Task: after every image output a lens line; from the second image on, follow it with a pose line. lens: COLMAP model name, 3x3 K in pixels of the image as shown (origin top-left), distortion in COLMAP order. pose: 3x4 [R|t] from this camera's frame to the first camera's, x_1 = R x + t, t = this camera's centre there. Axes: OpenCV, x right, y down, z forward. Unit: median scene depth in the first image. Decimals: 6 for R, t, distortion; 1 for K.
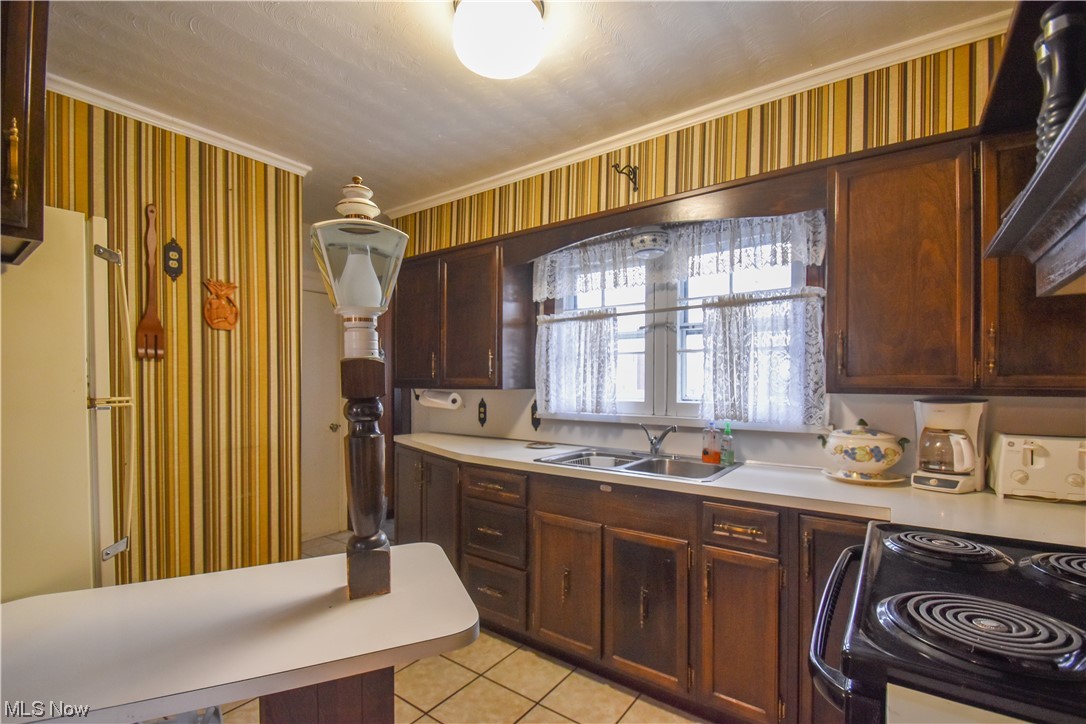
lens RADIAL K [[485.8, 0, 539.3], [0, 485.8, 386.1], [0, 0, 1]] dist [0.001467, -0.000778]
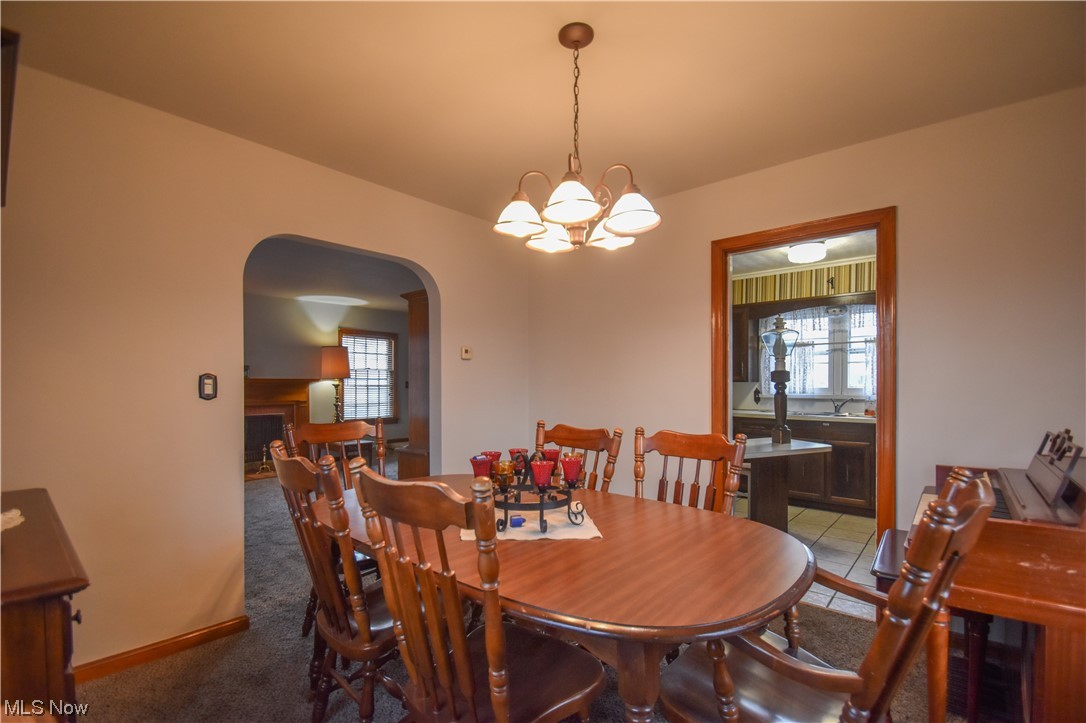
lens RADIAL K [[485.8, 0, 539.3], [0, 485.8, 385.6], [0, 0, 1]] dist [0.001467, -0.000778]
pose [[0.996117, -0.000765, -0.088032, -0.903601], [0.000452, 0.999994, -0.003570, 0.034148], [0.088034, 0.003517, 0.996111, -1.250690]]
